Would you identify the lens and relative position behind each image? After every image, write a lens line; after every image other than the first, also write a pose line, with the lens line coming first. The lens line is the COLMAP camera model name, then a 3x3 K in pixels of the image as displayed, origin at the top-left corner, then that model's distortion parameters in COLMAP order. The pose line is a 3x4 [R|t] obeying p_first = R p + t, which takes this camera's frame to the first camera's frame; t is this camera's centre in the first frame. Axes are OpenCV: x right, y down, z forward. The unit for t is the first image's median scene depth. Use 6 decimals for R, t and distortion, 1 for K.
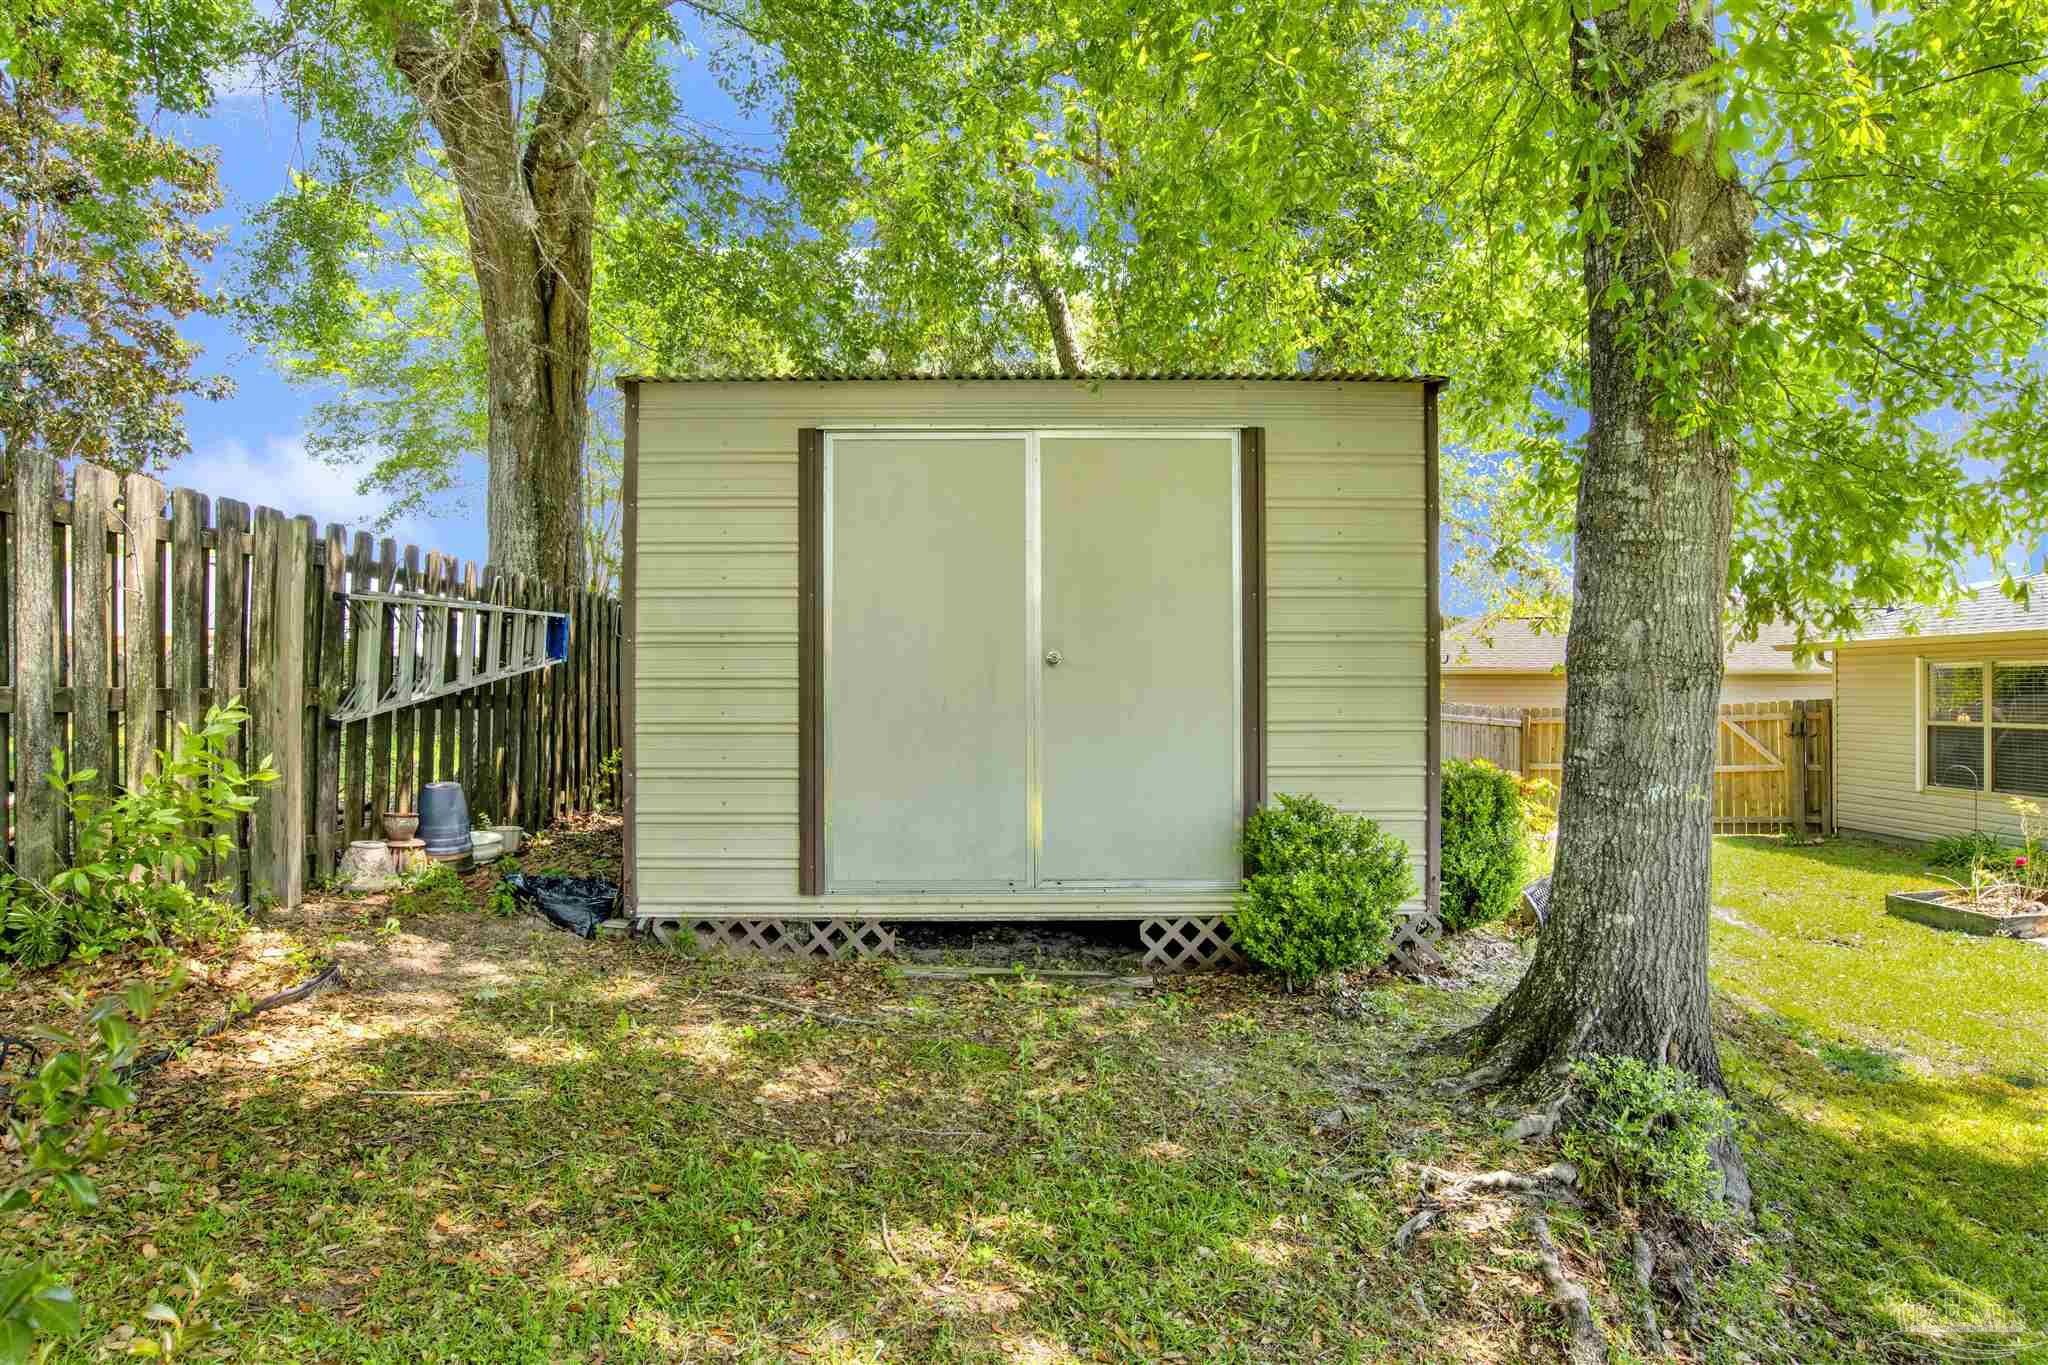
lens RADIAL K [[1163.1, 0, 1025.1], [0, 1163.1, 679.3], [0, 0, 1]] dist [-0.050790, 0.009791]
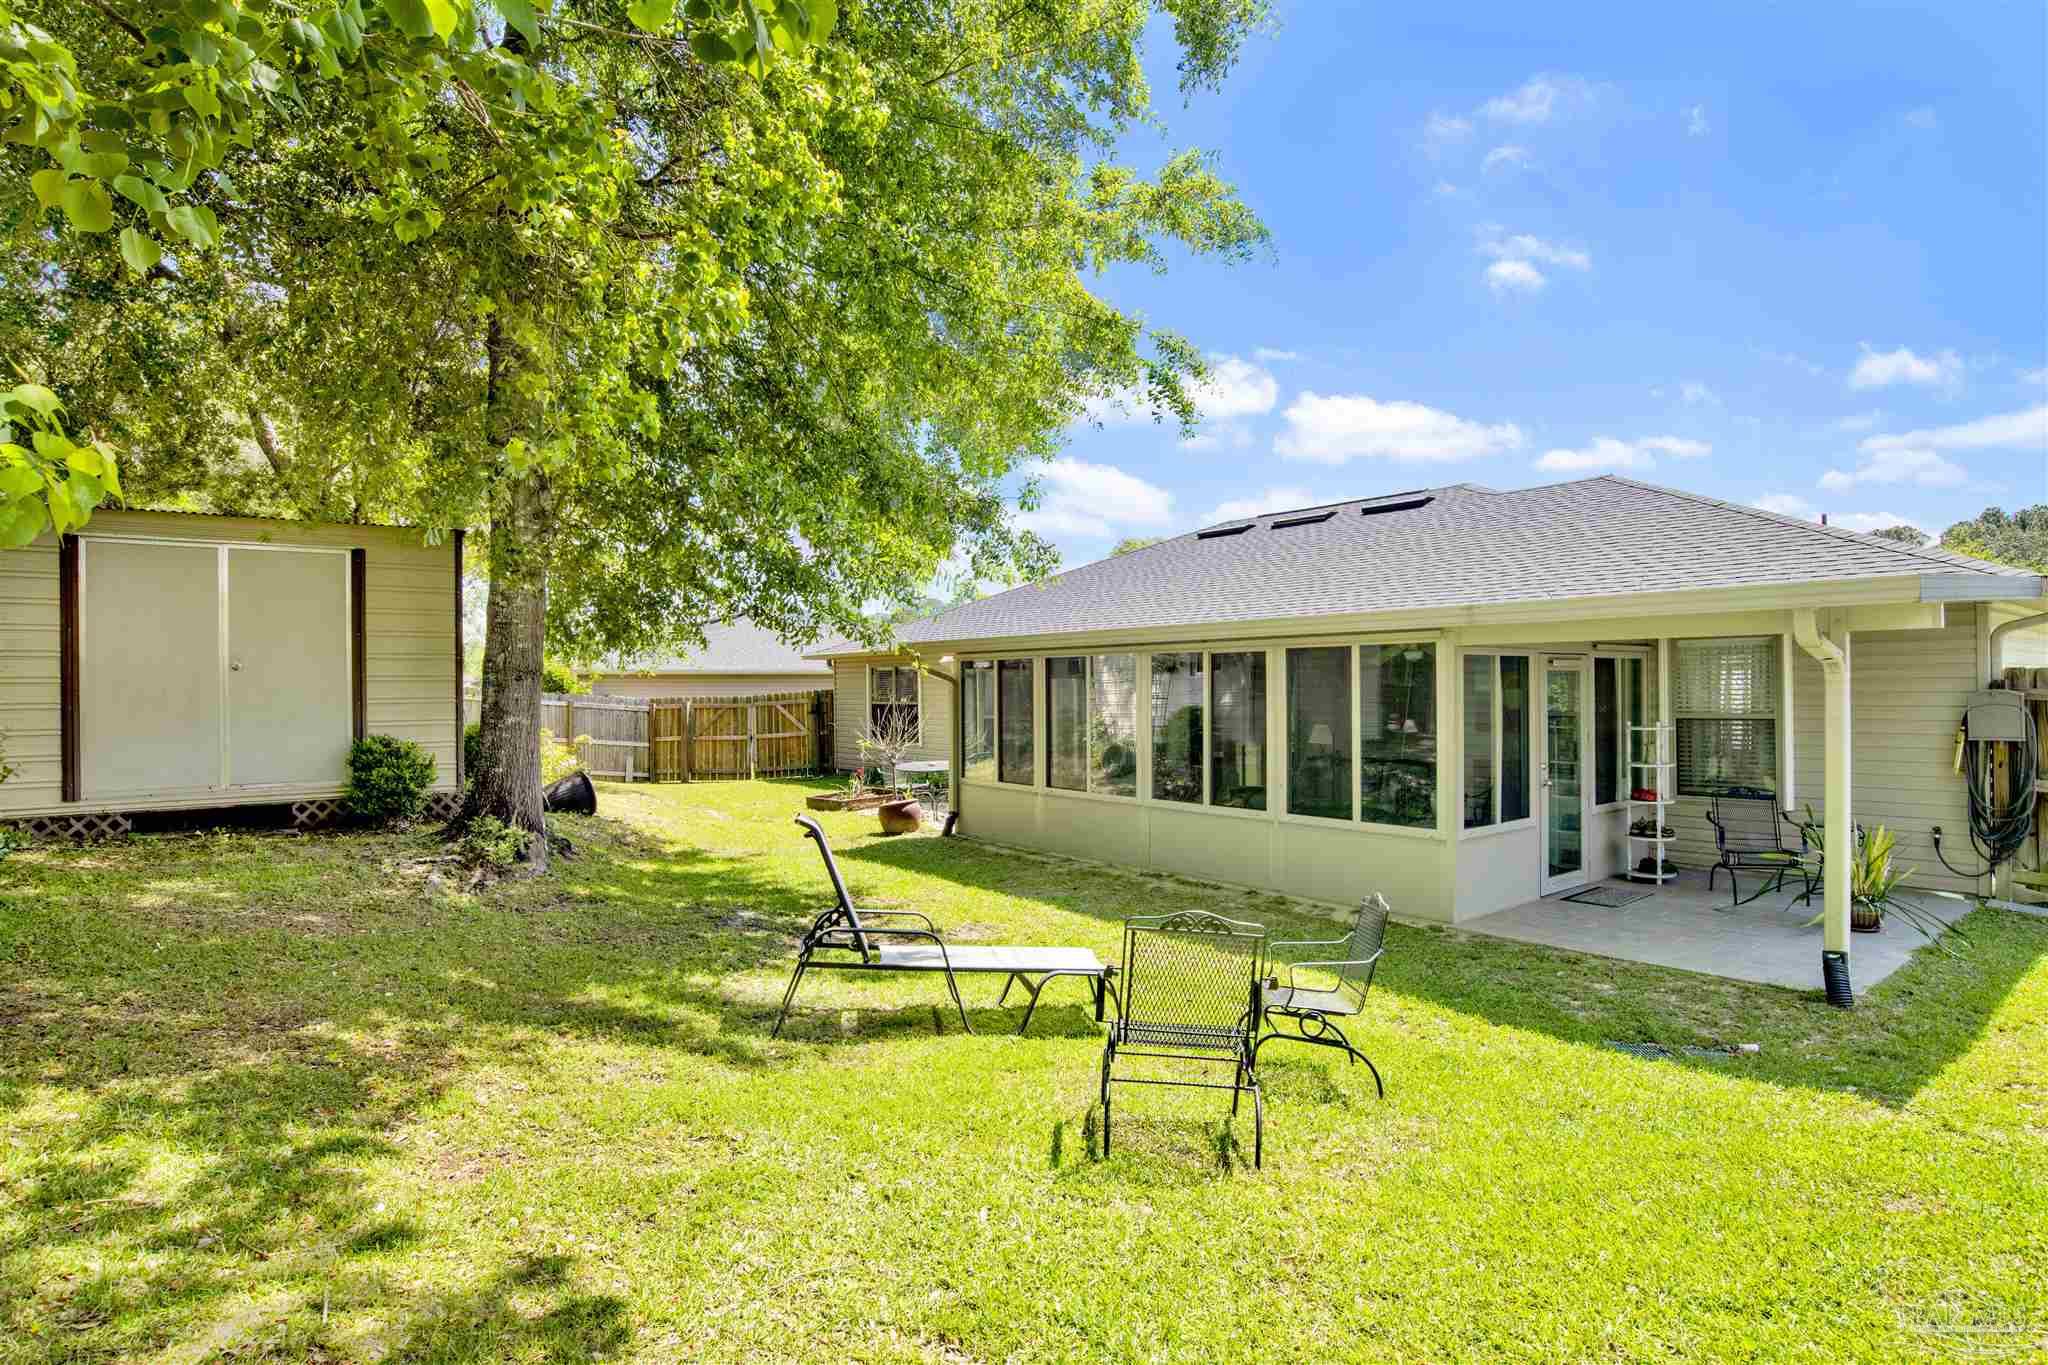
lens RADIAL K [[1116.9, 0, 1015.9], [0, 1116.9, 692.6], [0, 0, 1]] dist [-0.017652, 0.000528]
pose [[0.818022, -0.008779, 0.575120, 0.025510], [0.002146, 0.999923, 0.012211, 0.005197], [-0.575183, -0.008755, 0.817978, -1.169763]]
